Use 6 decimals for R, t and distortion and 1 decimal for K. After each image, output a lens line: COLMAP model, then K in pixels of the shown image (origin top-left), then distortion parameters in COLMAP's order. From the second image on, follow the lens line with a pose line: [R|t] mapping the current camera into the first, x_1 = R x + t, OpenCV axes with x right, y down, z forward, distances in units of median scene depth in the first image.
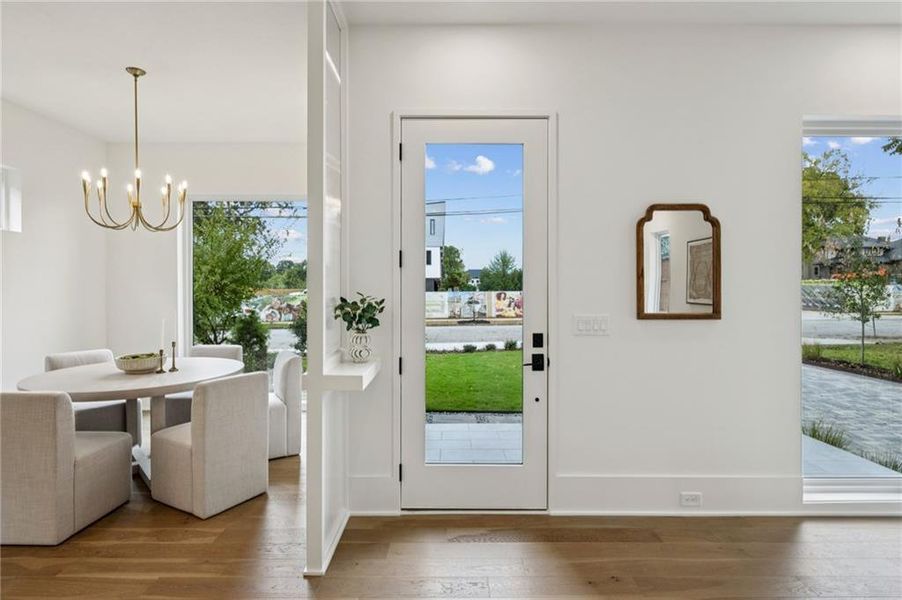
lens RADIAL K [[467.8, 0, 455.4], [0, 467.8, 285.7], [0, 0, 1]] dist [0.002056, 0.000160]
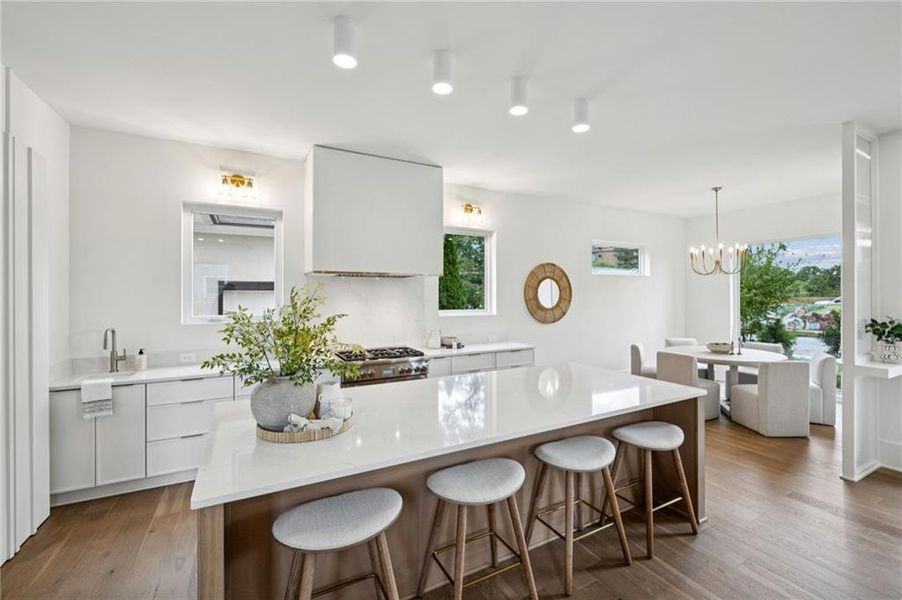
lens RADIAL K [[393.9, 0, 454.4], [0, 393.9, 295.2], [0, 0, 1]] dist [-0.001857, -0.000161]
pose [[0.470600, 0.001837, -0.882345, 0.196067], [0.004648, 0.999979, 0.004560, -0.051425], [0.882334, -0.006247, 0.470582, -0.641185]]
